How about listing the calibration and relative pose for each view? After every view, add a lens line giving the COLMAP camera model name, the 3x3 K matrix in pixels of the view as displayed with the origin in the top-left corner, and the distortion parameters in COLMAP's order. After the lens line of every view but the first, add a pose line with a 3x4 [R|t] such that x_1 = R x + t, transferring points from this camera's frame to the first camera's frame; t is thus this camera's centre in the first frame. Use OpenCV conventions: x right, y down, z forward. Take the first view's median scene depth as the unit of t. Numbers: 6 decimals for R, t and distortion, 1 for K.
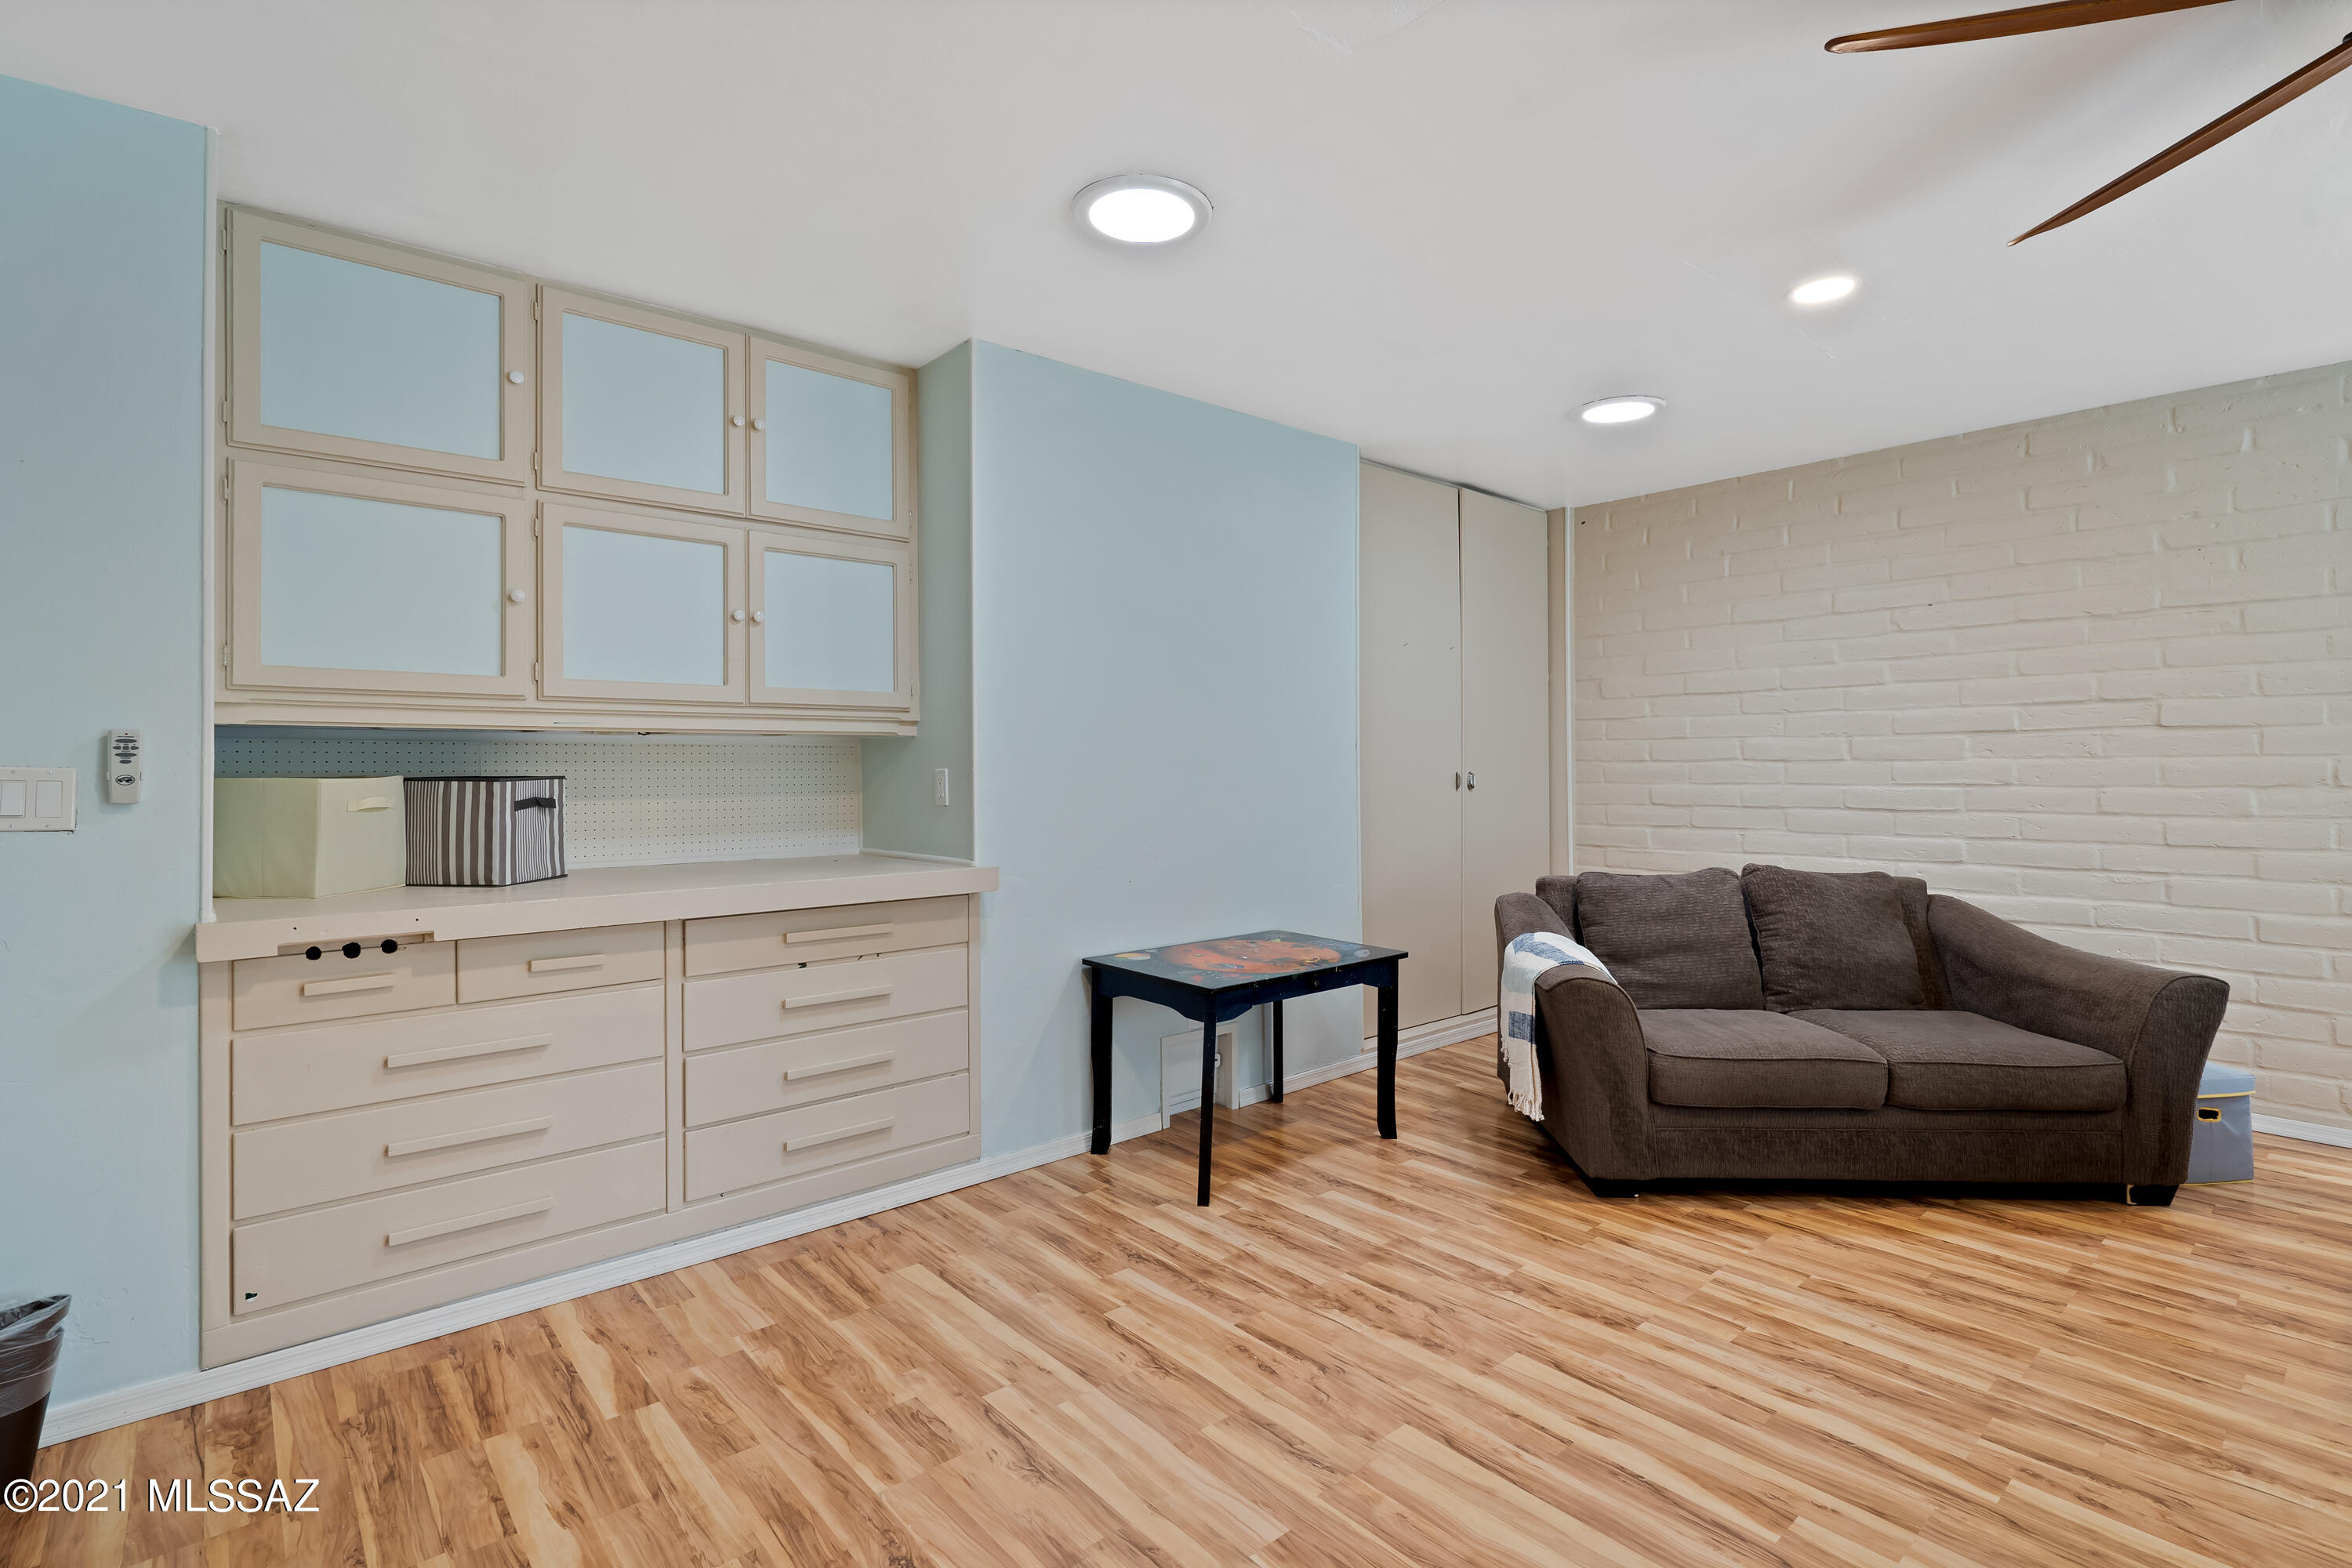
lens RADIAL K [[1101.5, 0, 1165.0], [0, 1101.5, 769.7], [0, 0, 1]] dist [-0.014755, 0.003220]
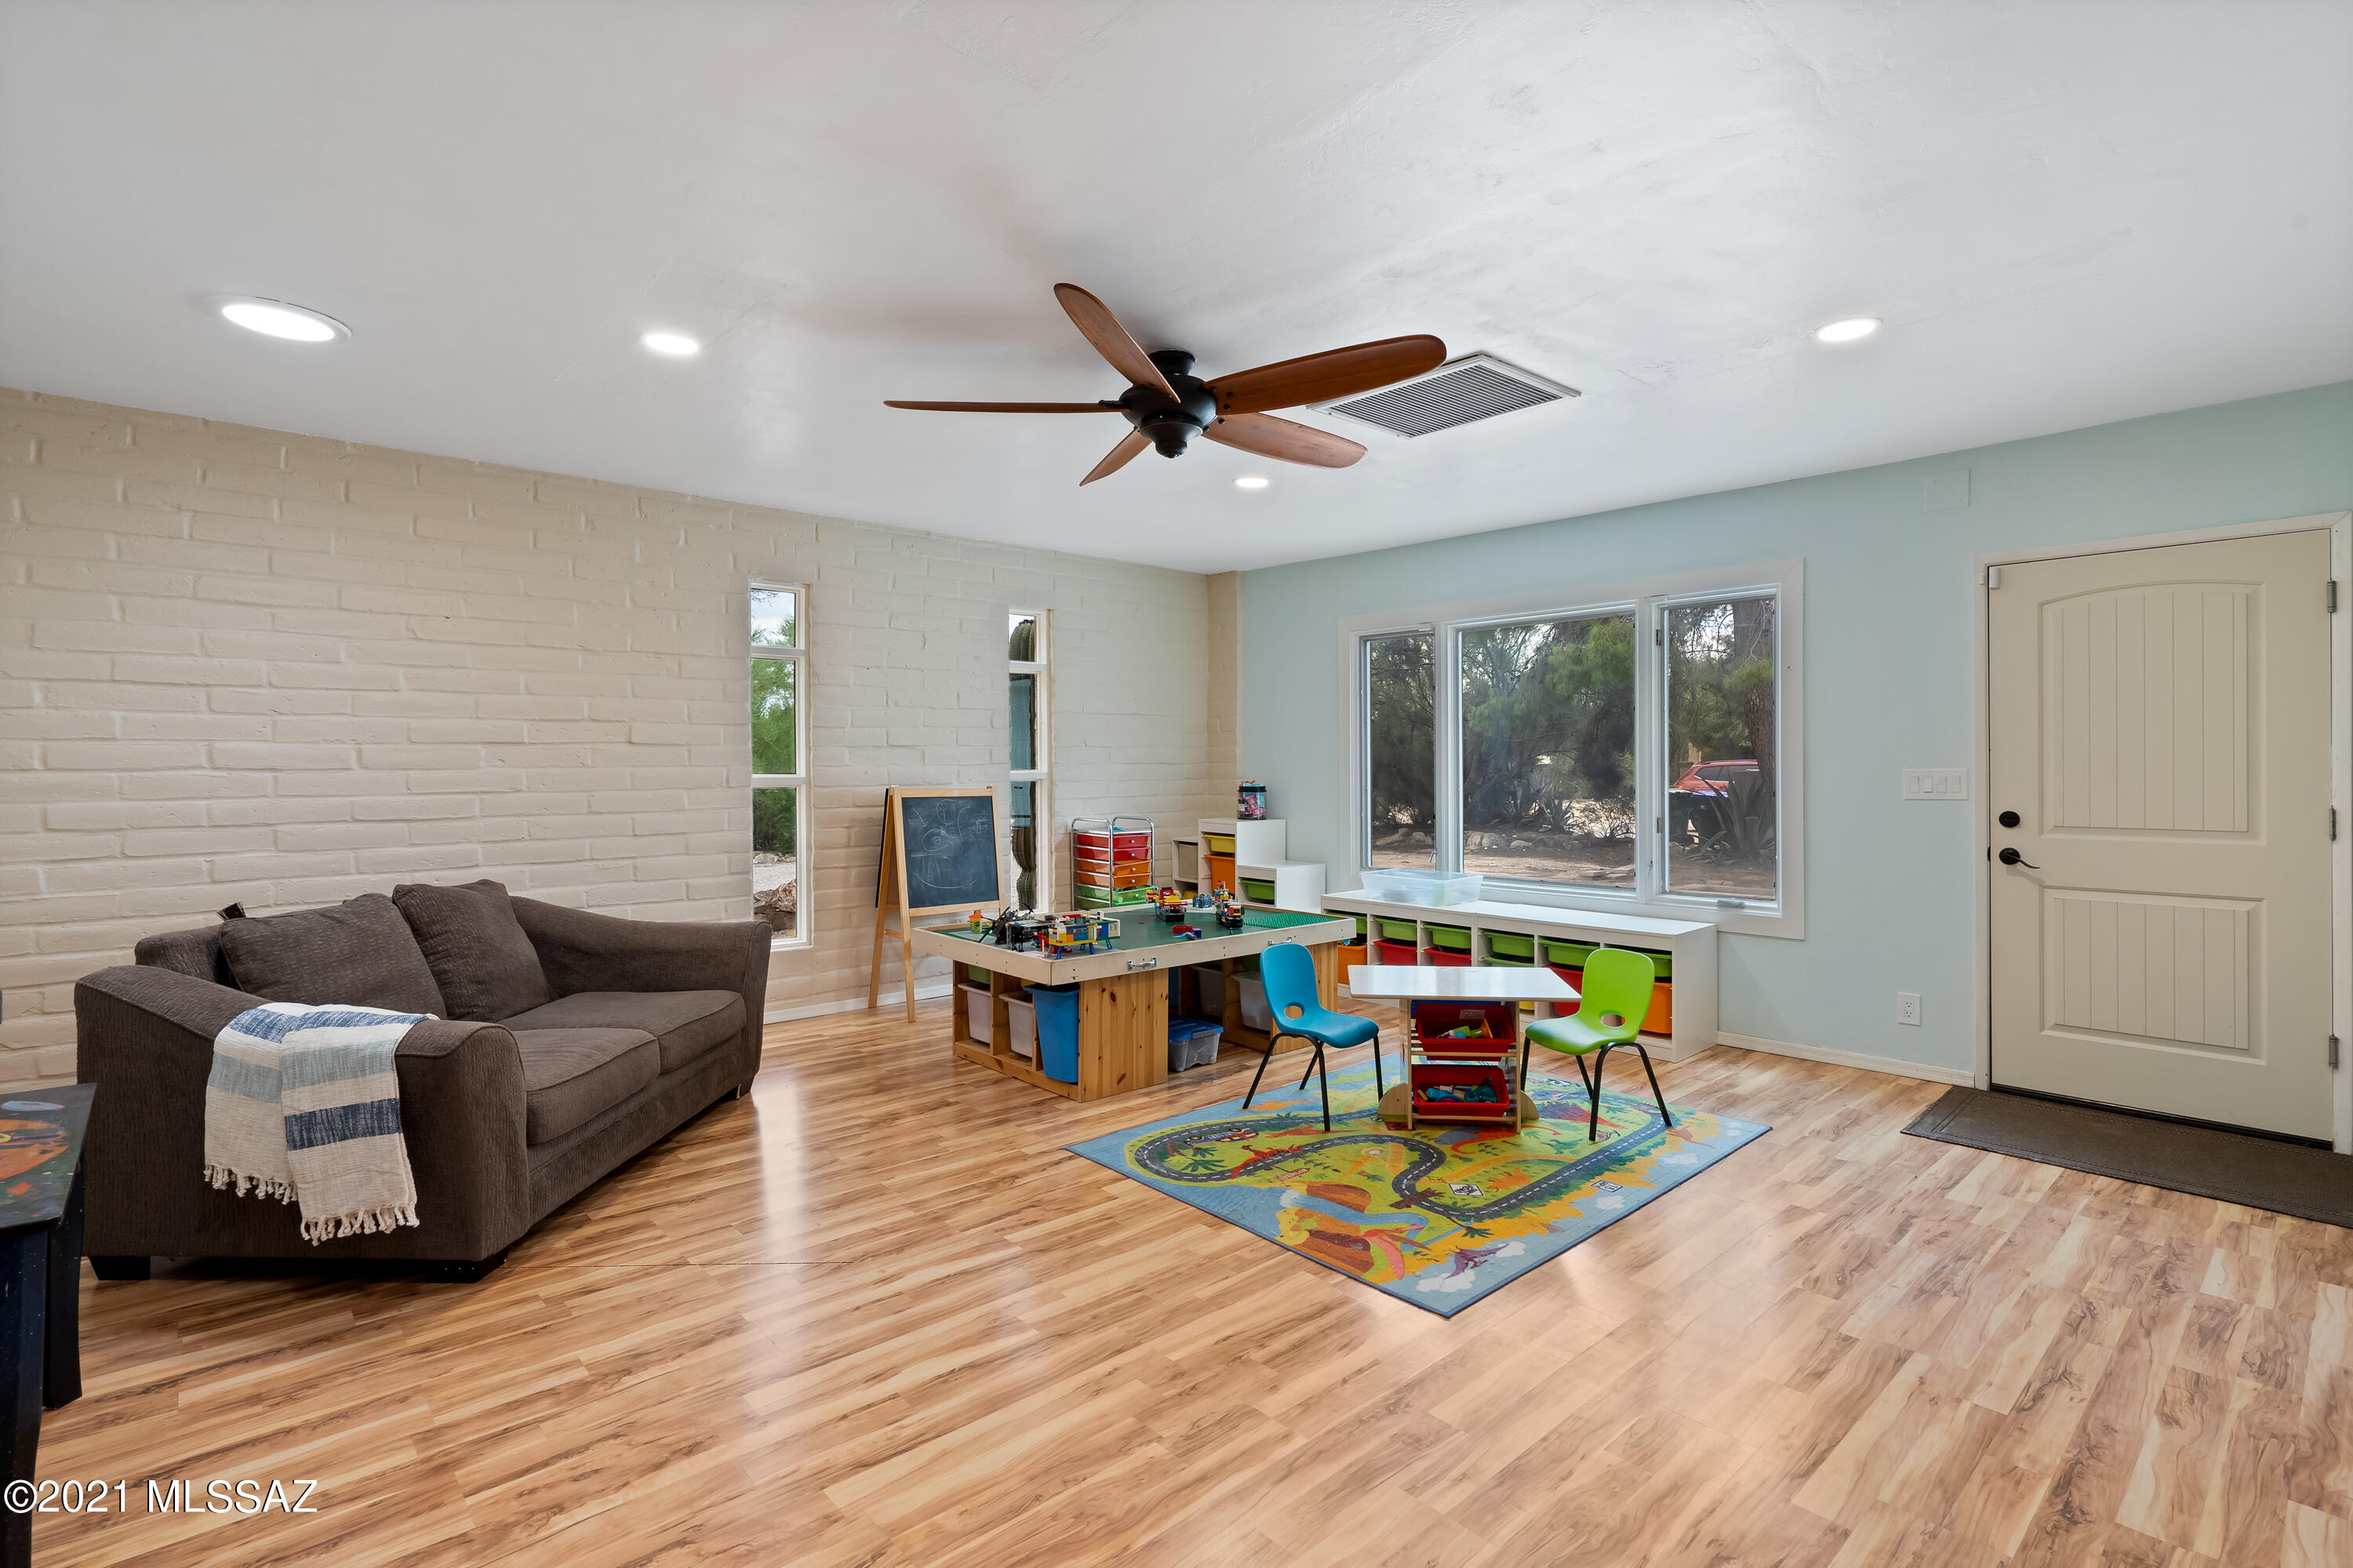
lens RADIAL K [[1102.0, 0, 1167.4], [0, 1102.0, 773.2], [0, 0, 1]] dist [-0.014755, 0.003220]
pose [[-0.030852, -0.004958, 0.999512, -0.464915], [0.005466, 0.999972, 0.005129, -0.008925], [-0.999509, 0.005622, -0.030824, 0.477954]]
